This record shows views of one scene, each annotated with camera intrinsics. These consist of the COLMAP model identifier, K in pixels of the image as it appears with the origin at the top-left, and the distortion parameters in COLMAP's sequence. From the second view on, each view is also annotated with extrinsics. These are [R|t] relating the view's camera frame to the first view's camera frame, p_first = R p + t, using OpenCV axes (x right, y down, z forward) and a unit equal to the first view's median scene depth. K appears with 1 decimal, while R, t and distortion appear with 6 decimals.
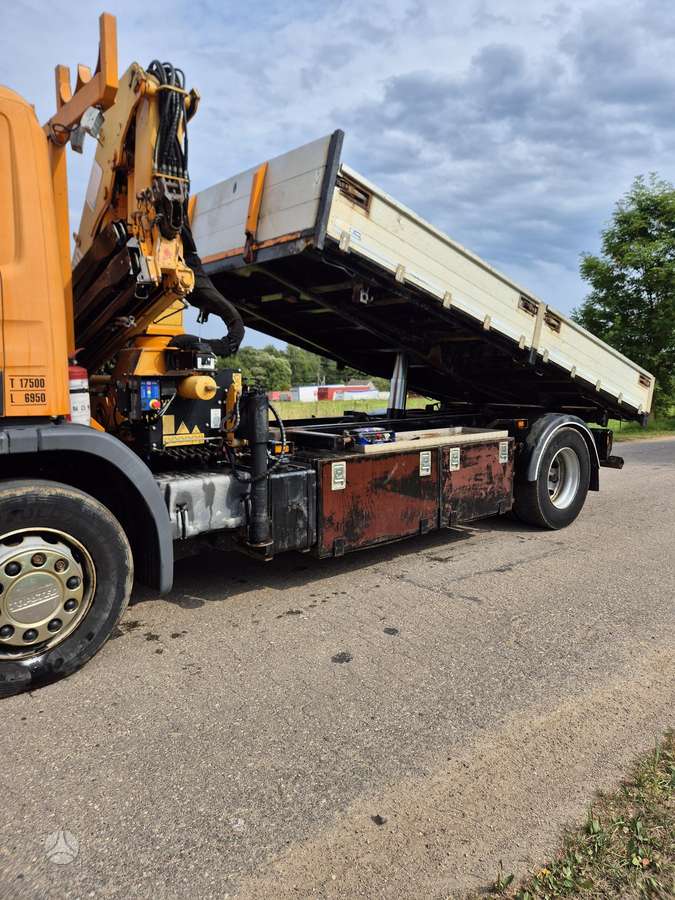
lens RADIAL K [[626.6, 0, 358.7], [0, 626.6, 447.4], [0, 0, 1]] dist [0.063187, -0.045545]
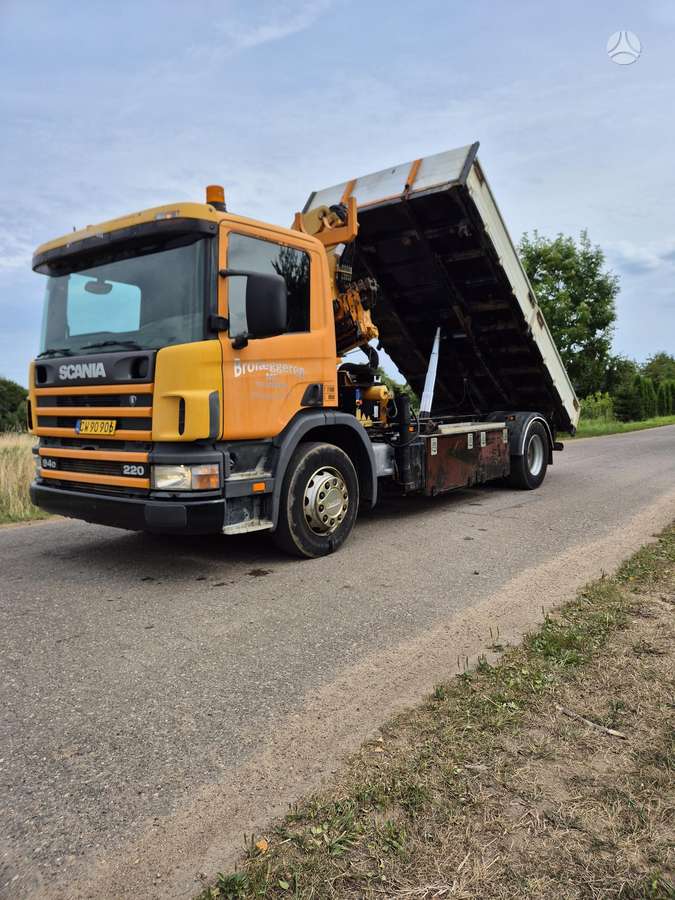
lens RADIAL K [[626.8, 0, 348.5], [0, 626.8, 446.8], [0, 0, 1]] dist [0.079777, -0.071229]
pose [[0.985023, -0.036965, 0.168412, -0.530642], [0.044369, 0.998198, -0.040411, 0.102570], [-0.166615, 0.047278, 0.984888, -0.589965]]
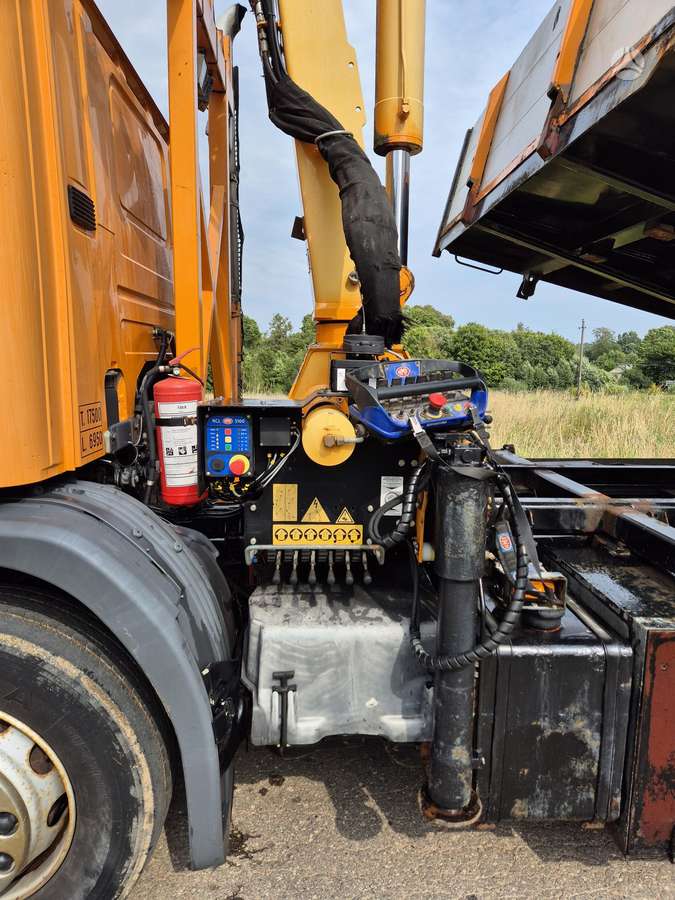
lens RADIAL K [[610.9, 0, 337.5], [0, 610.9, 450.0], [0, 0, 1]] dist [0.075944, -0.061594]
pose [[0.767211, 0.102600, -0.633136, 0.022427], [-0.082827, 0.994706, 0.060825, -0.093278], [0.636025, 0.005775, 0.771647, 0.562281]]
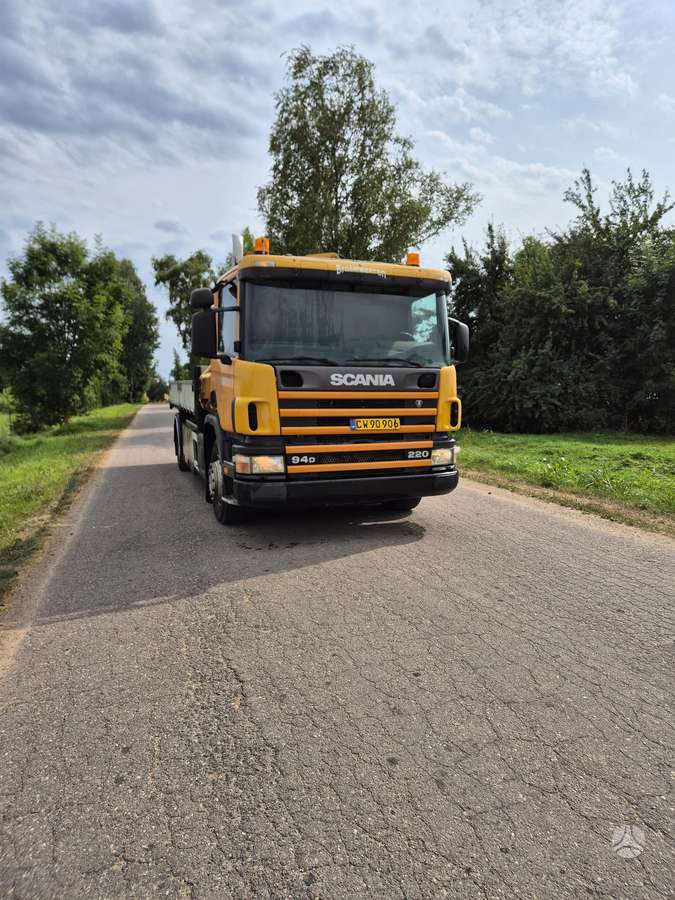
lens RADIAL K [[631.9, 0, 357.7], [0, 631.9, 448.7], [0, 0, 1]] dist [0.042434, -0.004013]
pose [[0.355906, -0.094950, 0.929686, -2.182730], [0.109331, 0.992224, 0.059483, -0.037058], [-0.928104, 0.080473, 0.363519, 0.136370]]
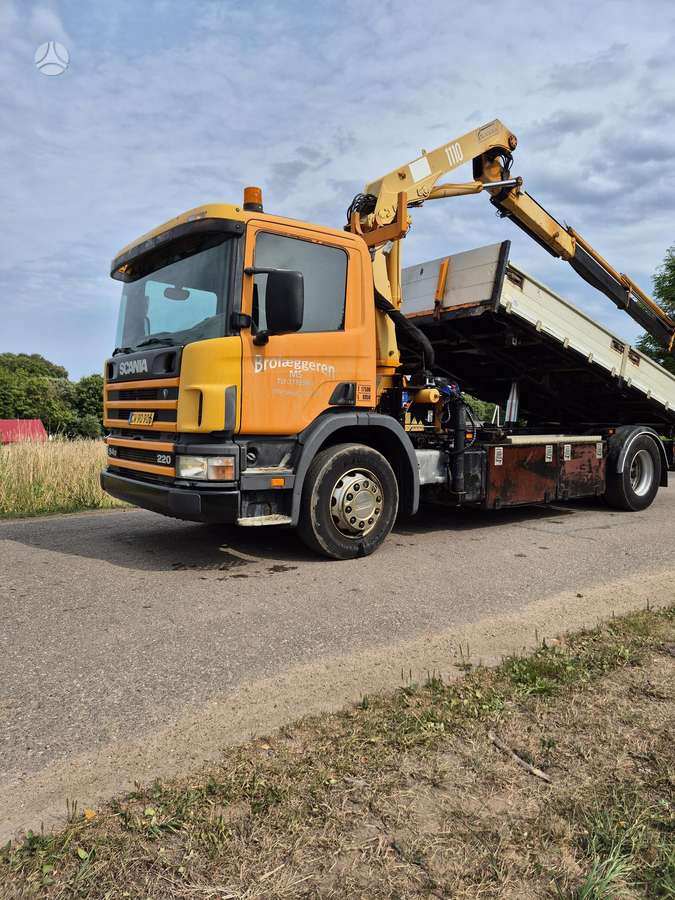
lens RADIAL K [[631.0, 0, 332.3], [0, 631.0, 450.7], [0, 0, 1]] dist [0.056226, -0.004191]
pose [[0.996222, 0.011155, -0.086126, -0.304218], [-0.016262, 0.998136, -0.058826, 0.129486], [0.085309, 0.060005, 0.994546, -0.578973]]
